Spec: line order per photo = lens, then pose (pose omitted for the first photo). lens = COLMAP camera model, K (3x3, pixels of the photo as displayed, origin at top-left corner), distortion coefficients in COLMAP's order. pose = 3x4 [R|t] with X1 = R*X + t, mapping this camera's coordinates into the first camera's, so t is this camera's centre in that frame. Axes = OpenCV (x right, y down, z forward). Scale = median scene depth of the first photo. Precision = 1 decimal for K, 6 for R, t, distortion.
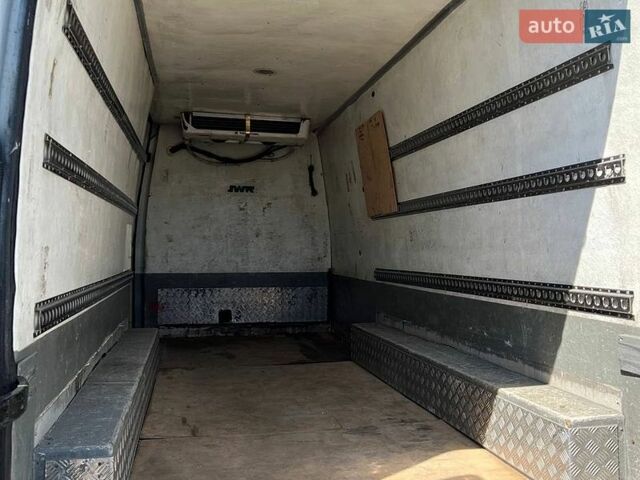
lens RADIAL K [[635.3, 0, 322.1], [0, 635.3, 243.0], [0, 0, 1]] dist [0.138520, -0.229311]
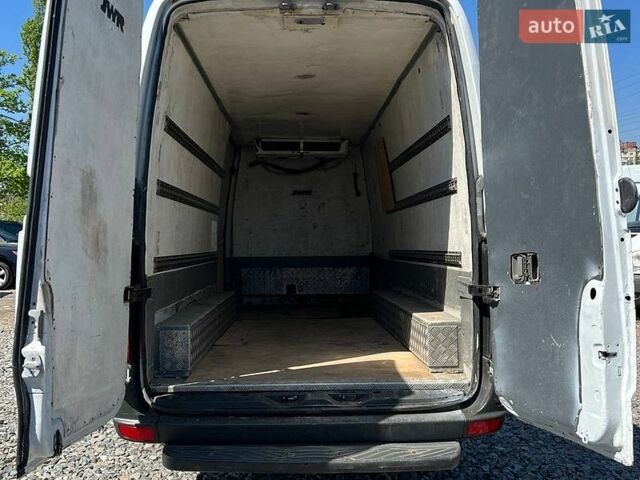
lens RADIAL K [[635.3, 0, 322.1], [0, 635.3, 243.0], [0, 0, 1]] dist [0.138520, -0.229311]
pose [[0.985757, -0.011961, -0.167753, 0.152695], [0.013346, 0.999886, 0.007130, 0.011853], [0.167648, -0.009267, 0.985803, -0.330122]]
